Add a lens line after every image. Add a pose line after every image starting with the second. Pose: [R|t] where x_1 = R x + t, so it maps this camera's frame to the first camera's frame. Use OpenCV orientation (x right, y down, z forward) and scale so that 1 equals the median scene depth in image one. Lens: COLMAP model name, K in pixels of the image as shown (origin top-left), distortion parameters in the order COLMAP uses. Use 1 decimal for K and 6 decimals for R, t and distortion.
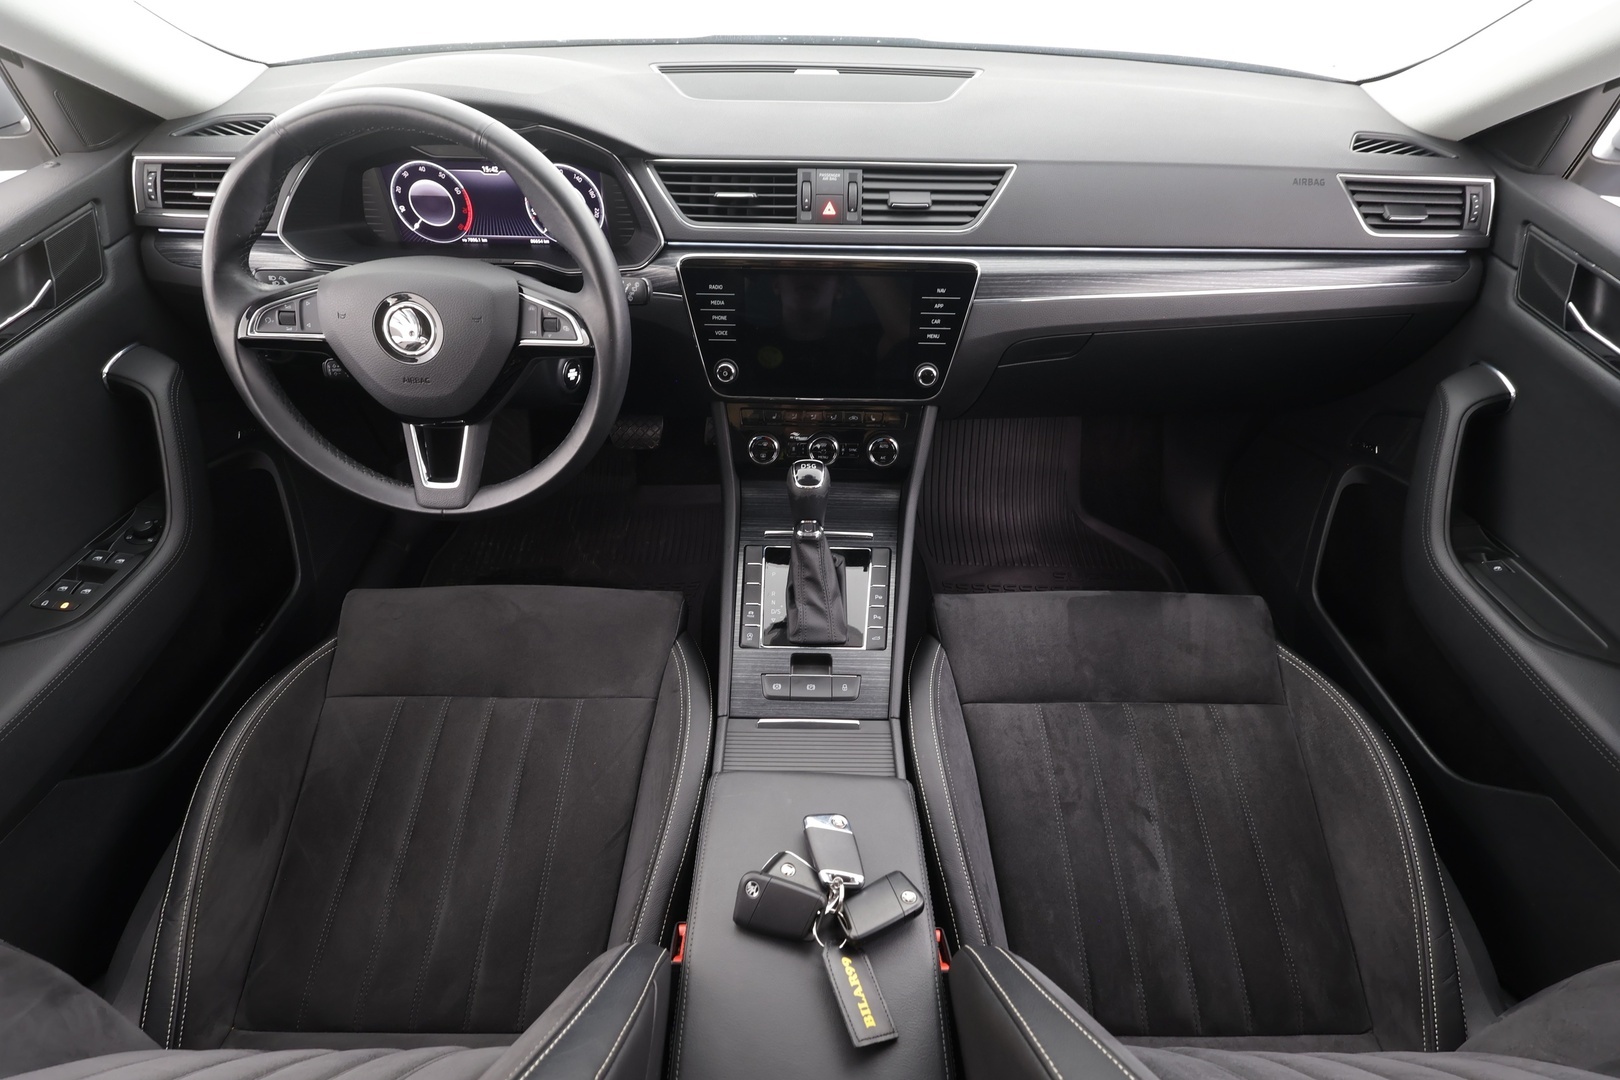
lens RADIAL K [[741.5, 0, 806.4], [0, 741.5, 545.1], [0, 0, 1]] dist [-0.001956, 0.001919]
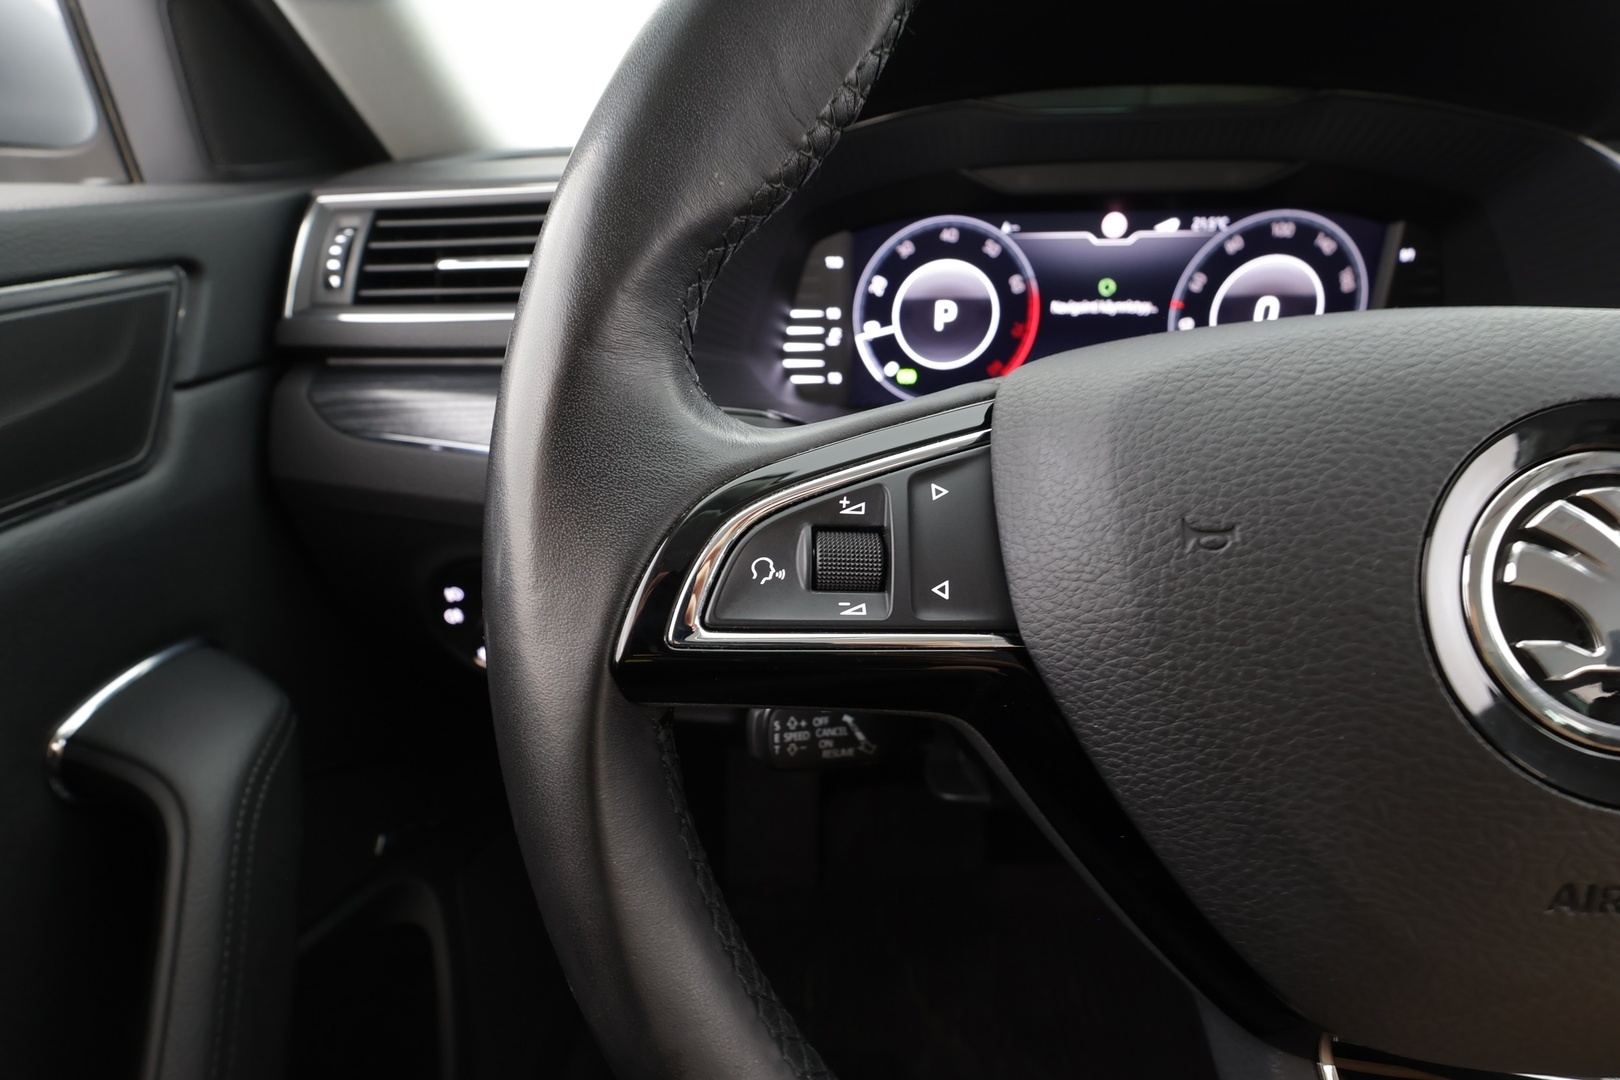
lens RADIAL K [[741.5, 0, 813.8], [0, 741.5, 549.1], [0, 0, 1]] dist [-0.001956, 0.001919]
pose [[0.997640, -0.008221, -0.068174, -0.596372], [-0.015052, 0.942479, -0.333927, -0.204752], [0.066998, 0.334165, 0.940130, 0.687777]]
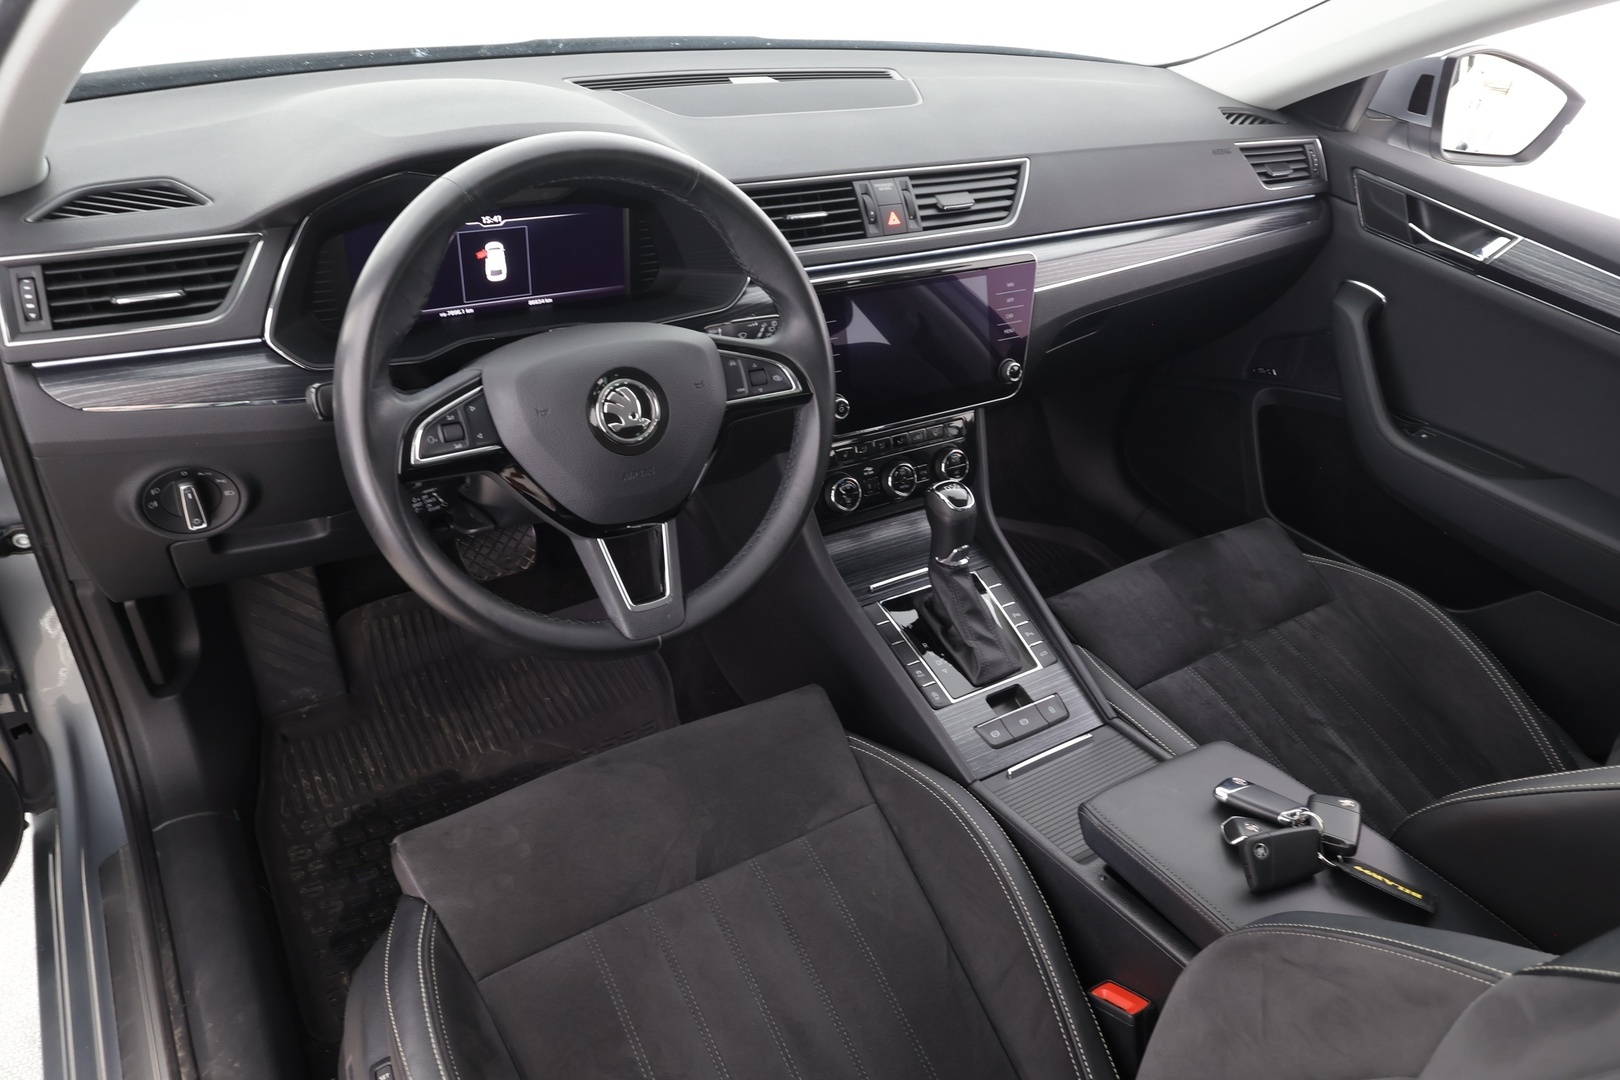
lens RADIAL K [[1066.1, 0, 800.3], [0, 1066.1, 549.2], [0, 0, 1]] dist [0.008272, -0.004821]
pose [[0.842416, -0.254697, 0.474831, -0.808364], [0.311395, 0.949295, -0.043261, -0.035915], [-0.439737, 0.184304, 0.879013, -0.055044]]
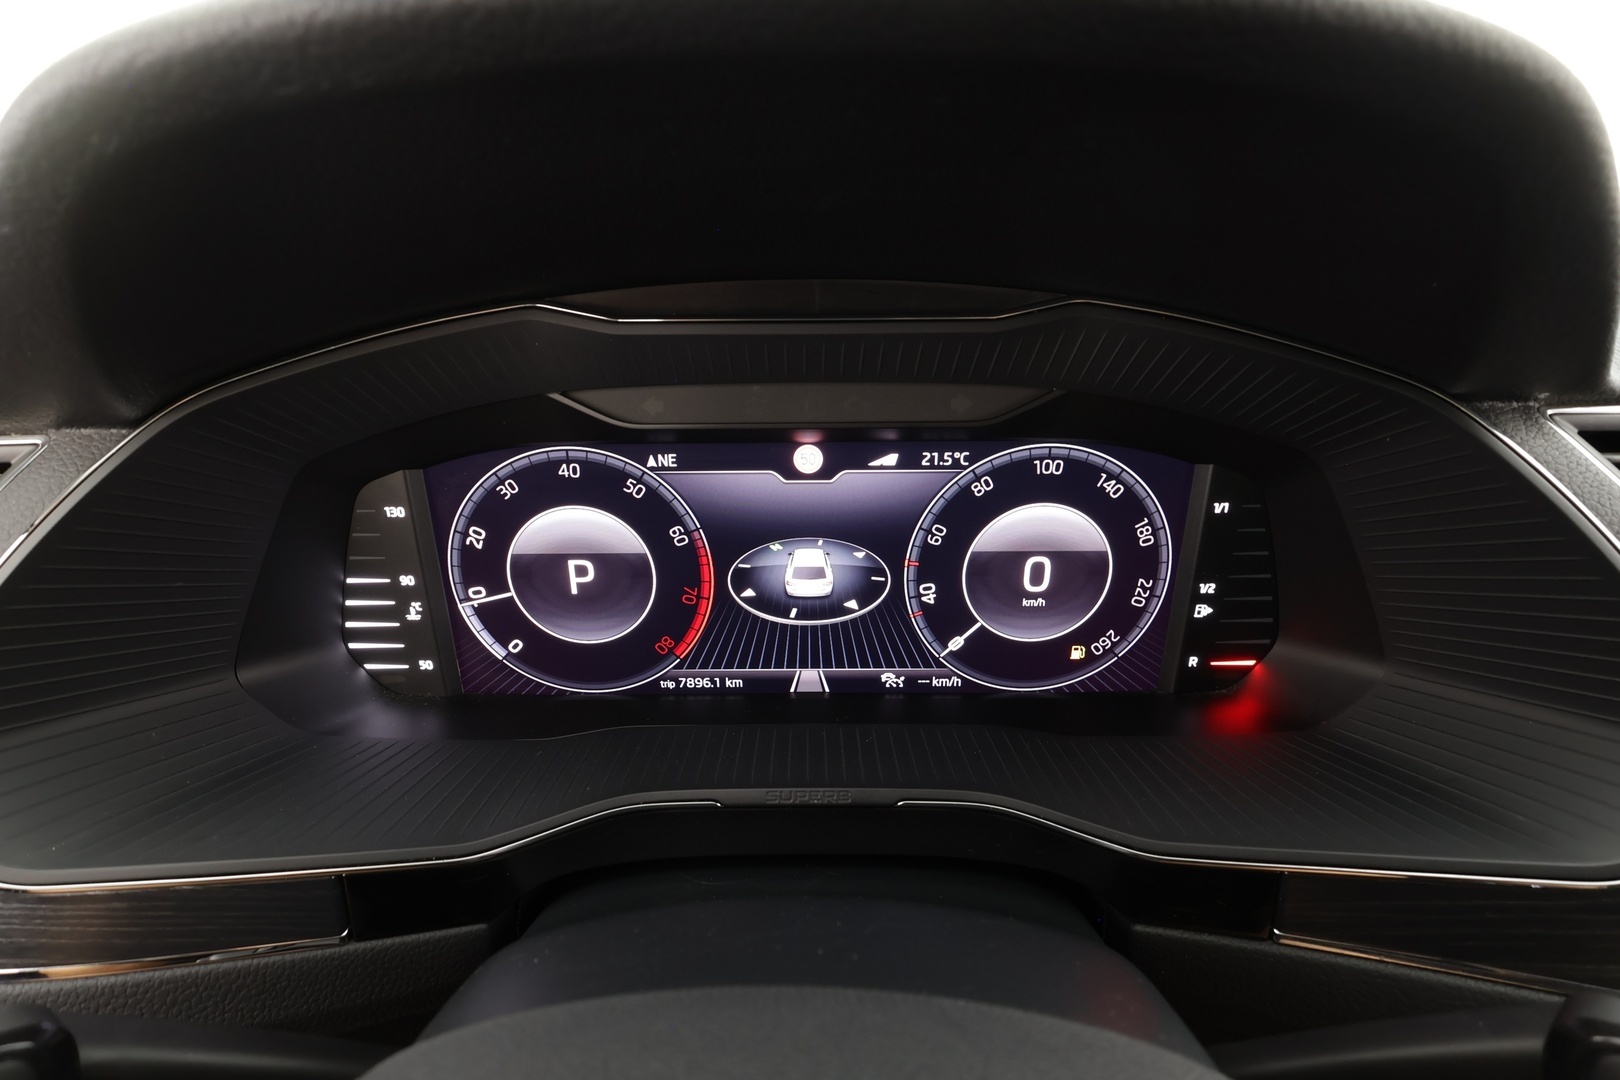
lens RADIAL K [[741.5, 0, 808.1], [0, 741.5, 539.2], [0, 0, 1]] dist [-0.001956, 0.001919]
pose [[0.999677, -0.024174, -0.007874, -0.446156], [0.019618, 0.930448, -0.365899, -0.395464], [0.016172, 0.365626, 0.930621, 0.782006]]
